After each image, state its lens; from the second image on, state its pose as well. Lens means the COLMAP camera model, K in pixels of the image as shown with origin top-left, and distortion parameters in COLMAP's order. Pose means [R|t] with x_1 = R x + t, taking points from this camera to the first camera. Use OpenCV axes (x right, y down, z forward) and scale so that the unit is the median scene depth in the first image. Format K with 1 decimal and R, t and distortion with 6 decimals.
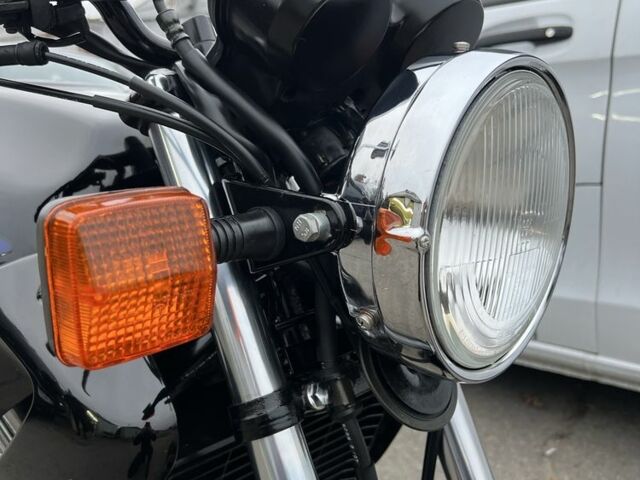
lens RADIAL K [[725.0, 0, 320.0], [0, 725.0, 240.0], [0, 0, 1]] dist [0.159955, -0.597269]
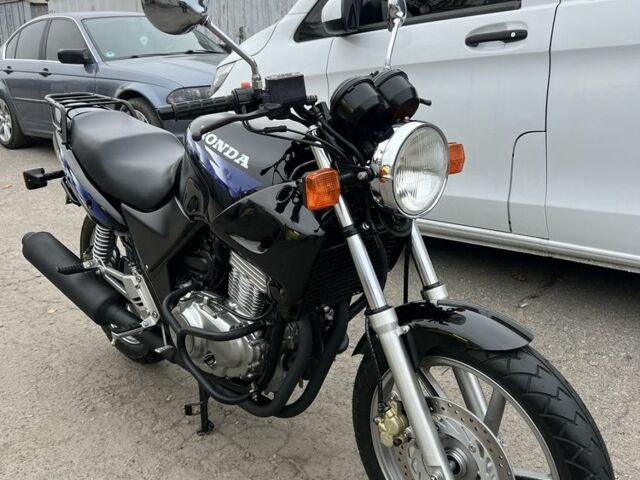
lens RADIAL K [[725.0, 0, 320.0], [0, 725.0, 240.0], [0, 0, 1]] dist [0.159955, -0.597269]
pose [[0.996770, -0.025645, -0.076098, 0.037900], [0.033199, 0.994461, 0.099727, -0.056605], [0.073119, -0.101932, 0.992101, -2.253829]]
